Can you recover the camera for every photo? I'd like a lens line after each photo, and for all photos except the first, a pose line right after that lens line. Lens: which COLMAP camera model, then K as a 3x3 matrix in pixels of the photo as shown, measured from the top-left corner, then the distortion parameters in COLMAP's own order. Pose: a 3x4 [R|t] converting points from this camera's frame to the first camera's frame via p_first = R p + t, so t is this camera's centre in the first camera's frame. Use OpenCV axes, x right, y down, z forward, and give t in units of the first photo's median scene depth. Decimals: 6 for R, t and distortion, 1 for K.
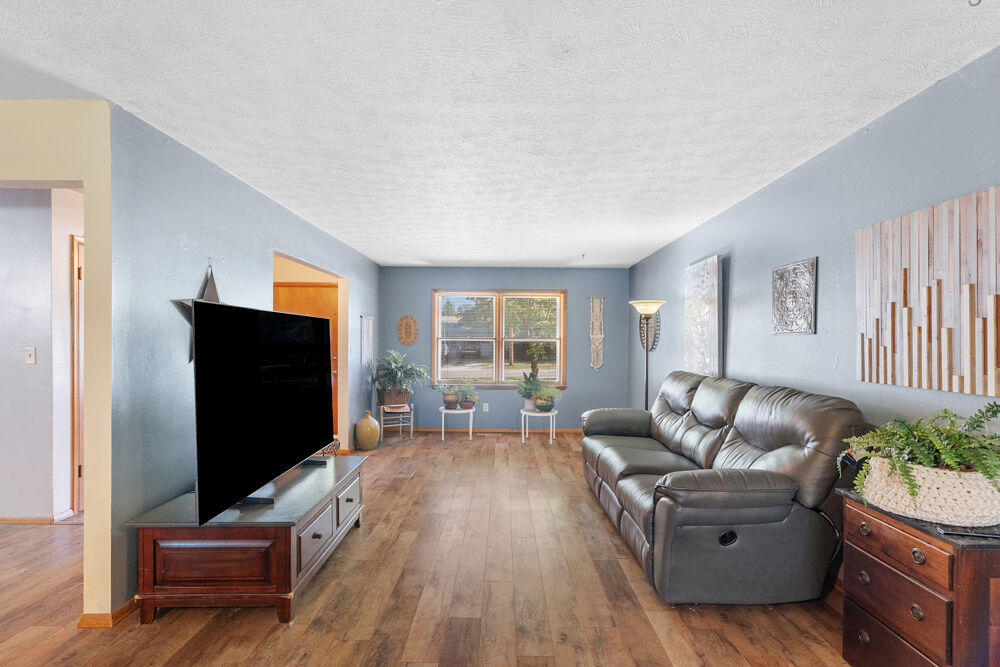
lens RADIAL K [[503.8, 0, 499.8], [0, 503.8, 335.8], [0, 0, 1]] dist [-0.000338, -0.000017]
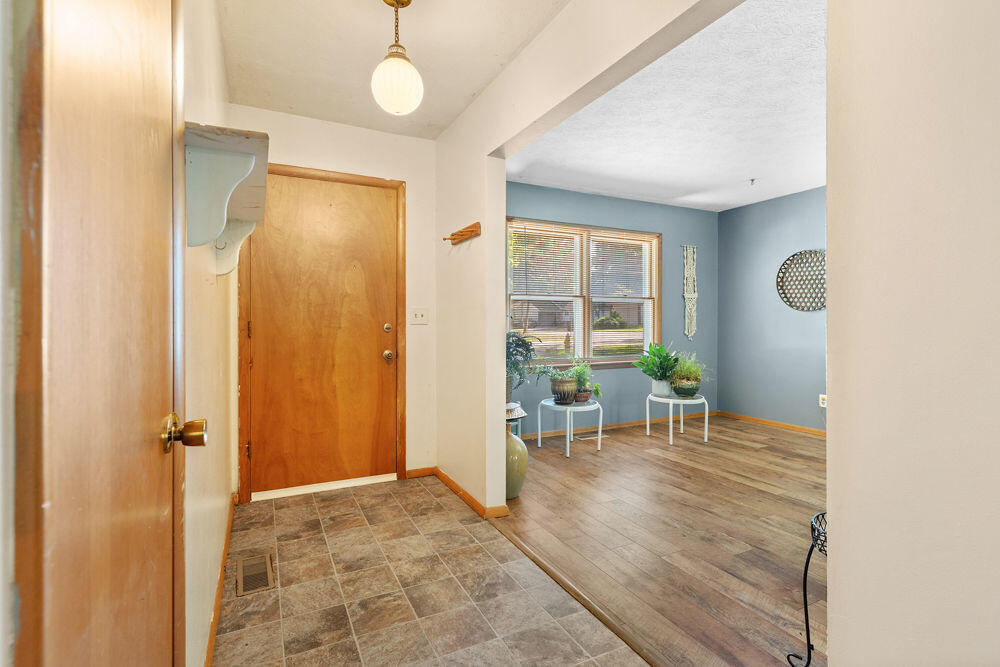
lens RADIAL K [[477.7, 0, 502.1], [0, 477.7, 327.6], [0, 0, 1]] dist [-0.000595, -0.001427]
pose [[0.897140, -0.016653, 0.441432, -0.405707], [0.003704, 0.999538, 0.030180, 0.028389], [-0.441730, -0.025441, 0.896787, 0.454688]]
